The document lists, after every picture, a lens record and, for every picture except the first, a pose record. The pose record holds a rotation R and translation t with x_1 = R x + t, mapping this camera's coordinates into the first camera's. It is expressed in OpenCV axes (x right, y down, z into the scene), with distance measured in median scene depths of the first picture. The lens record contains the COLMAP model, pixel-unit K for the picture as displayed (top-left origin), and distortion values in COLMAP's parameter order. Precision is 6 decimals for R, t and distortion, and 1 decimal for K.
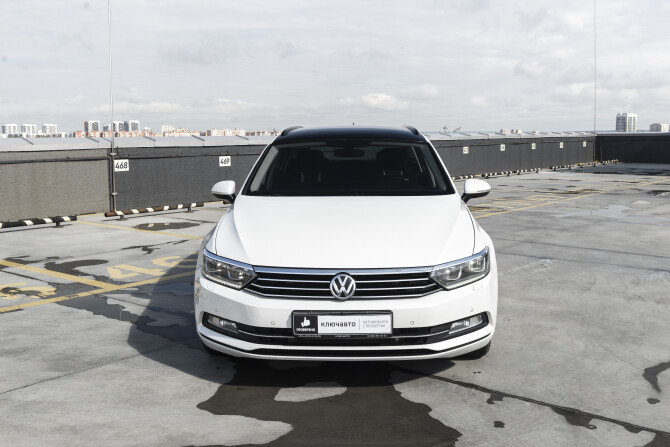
lens RADIAL K [[735.2, 0, 376.6], [0, 735.2, 224.4], [0, 0, 1]] dist [-0.008858, -0.007170]
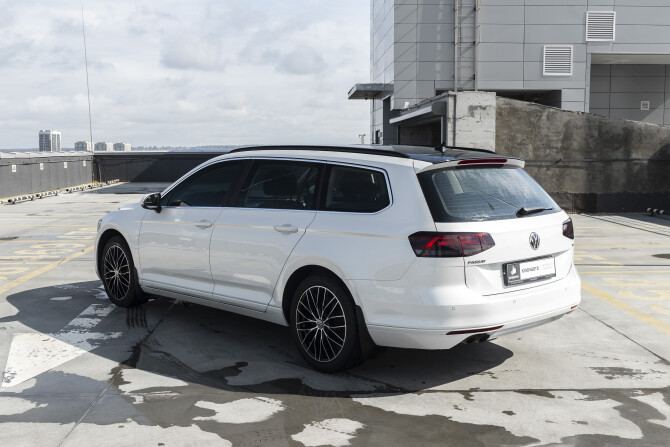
lens RADIAL K [[782.7, 0, 335.0], [0, 782.7, 223.5], [0, 0, 1]] dist [-0.013602, -0.023120]
pose [[0.754104, -0.060483, 0.653964, -0.718991], [0.080920, 0.996720, -0.001127, -0.033128], [-0.651751, 0.053769, 0.756525, 0.226469]]
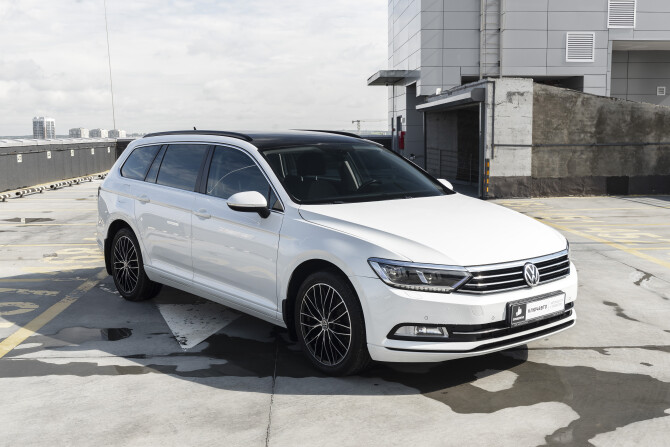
lens RADIAL K [[789.7, 0, 335.0], [0, 789.7, 223.5], [0, 0, 1]] dist [-0.004920, -0.016221]
pose [[0.740618, -0.075224, 0.667702, -1.016181], [0.086292, 0.996133, 0.016511, -0.036477], [-0.666362, 0.045389, 0.744245, 0.296652]]
